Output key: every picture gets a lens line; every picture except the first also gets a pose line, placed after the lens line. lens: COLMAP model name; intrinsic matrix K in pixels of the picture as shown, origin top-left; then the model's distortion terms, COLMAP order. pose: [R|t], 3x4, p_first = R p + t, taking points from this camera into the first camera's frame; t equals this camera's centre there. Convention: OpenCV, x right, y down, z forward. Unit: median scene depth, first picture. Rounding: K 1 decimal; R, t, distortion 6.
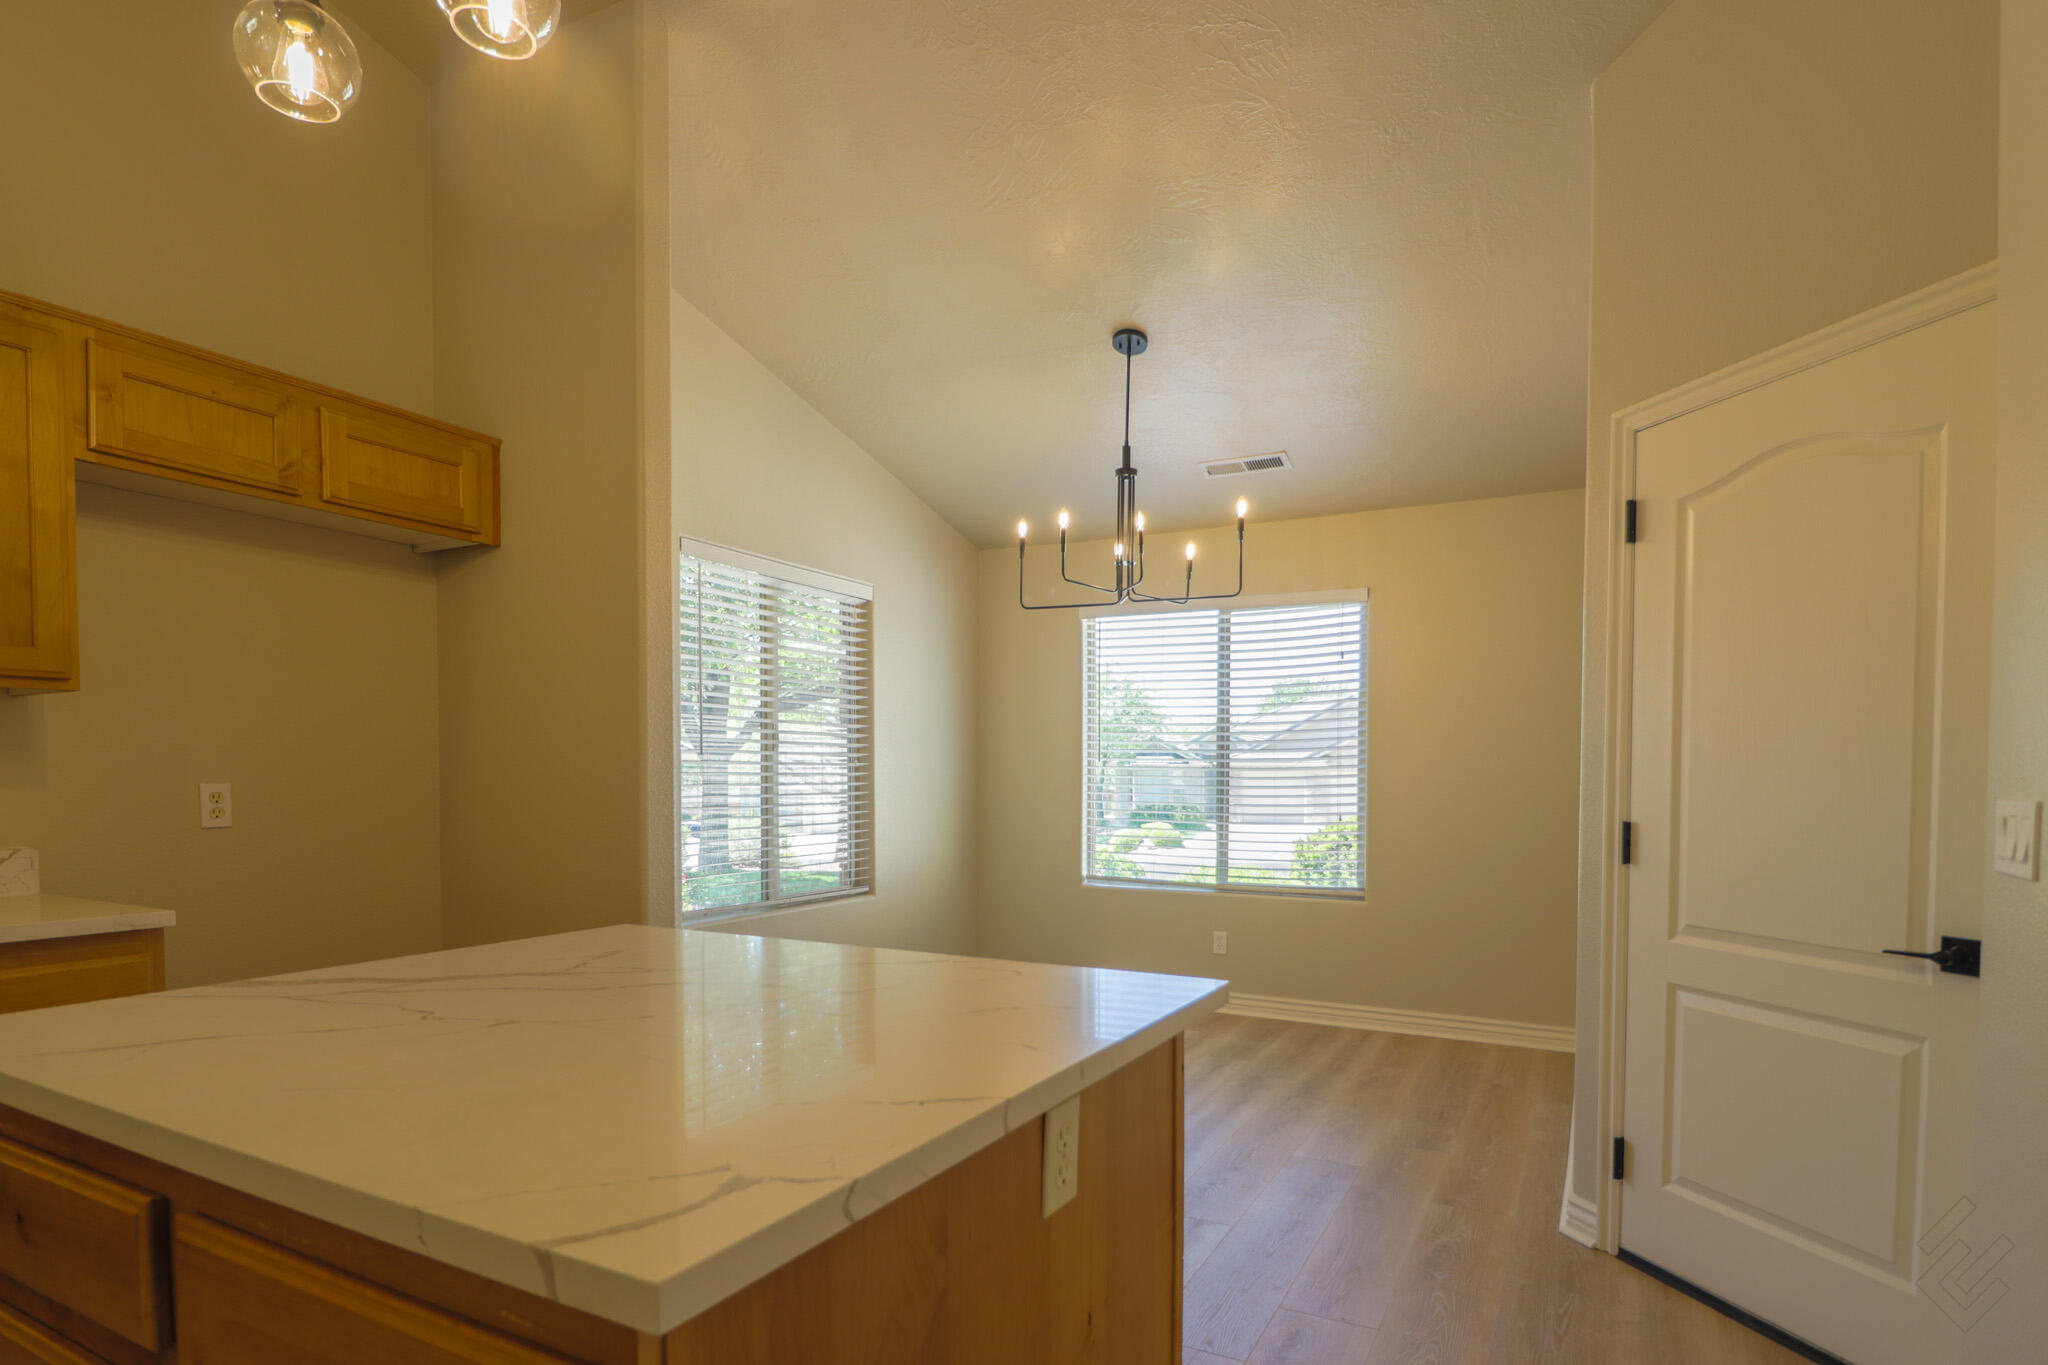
lens RADIAL K [[1060.7, 0, 1026.8], [0, 1060.7, 752.8], [0, 0, 1]] dist [-0.001941, -0.000545]
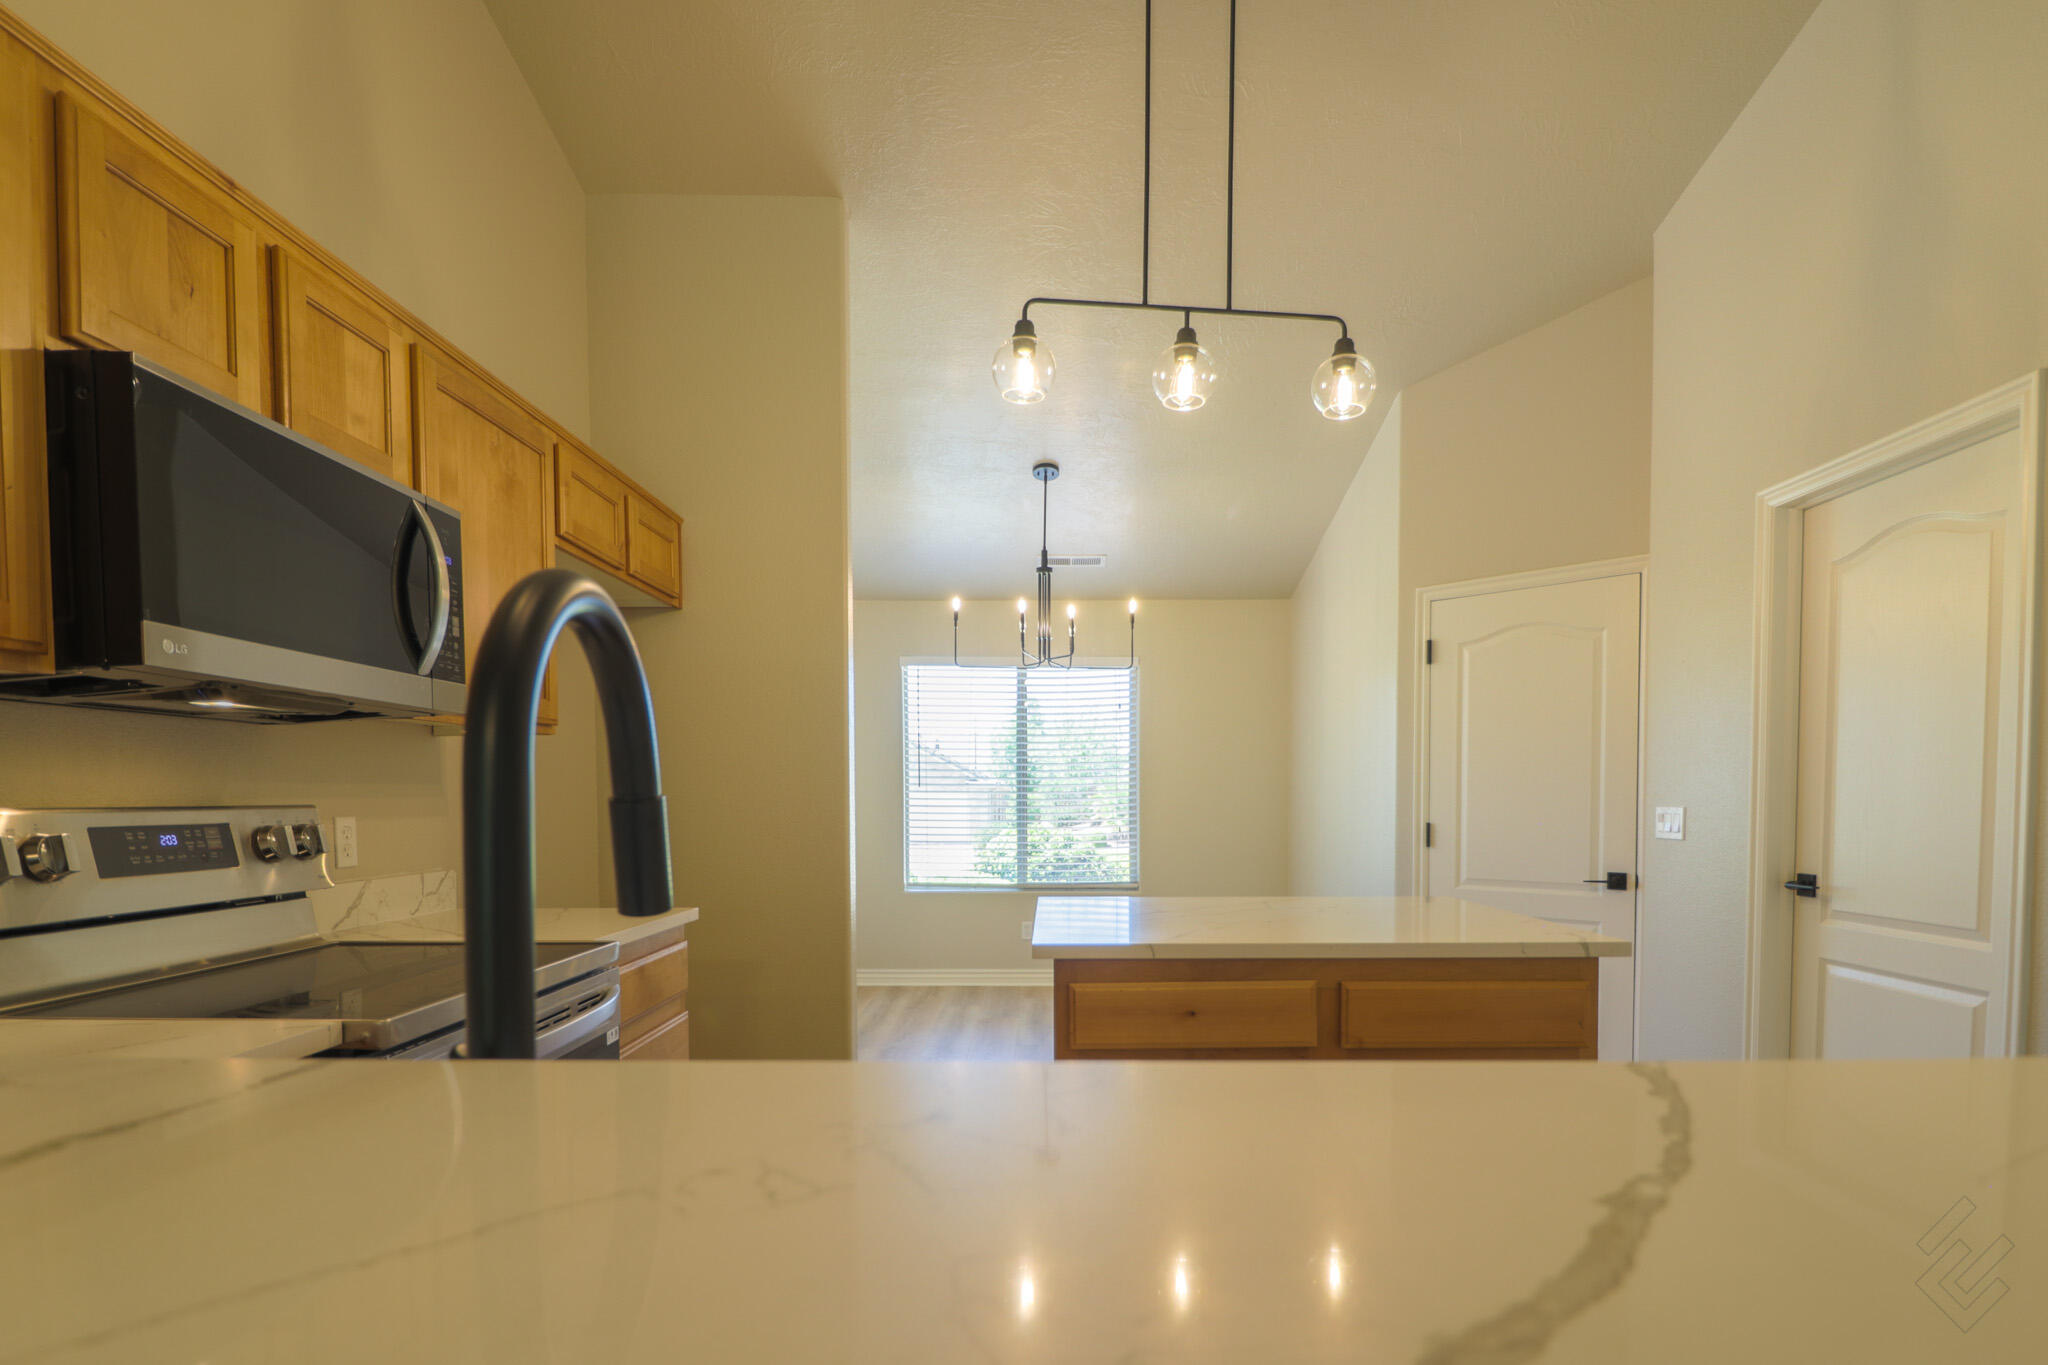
lens RADIAL K [[1060.7, 0, 1026.8], [0, 1060.7, 752.8], [0, 0, 1]] dist [-0.001941, -0.000545]
pose [[0.891415, 0.009607, 0.453086, -0.778889], [-0.001128, 0.999819, -0.018980, -0.015939], [-0.453186, 0.016408, 0.891265, -0.248127]]
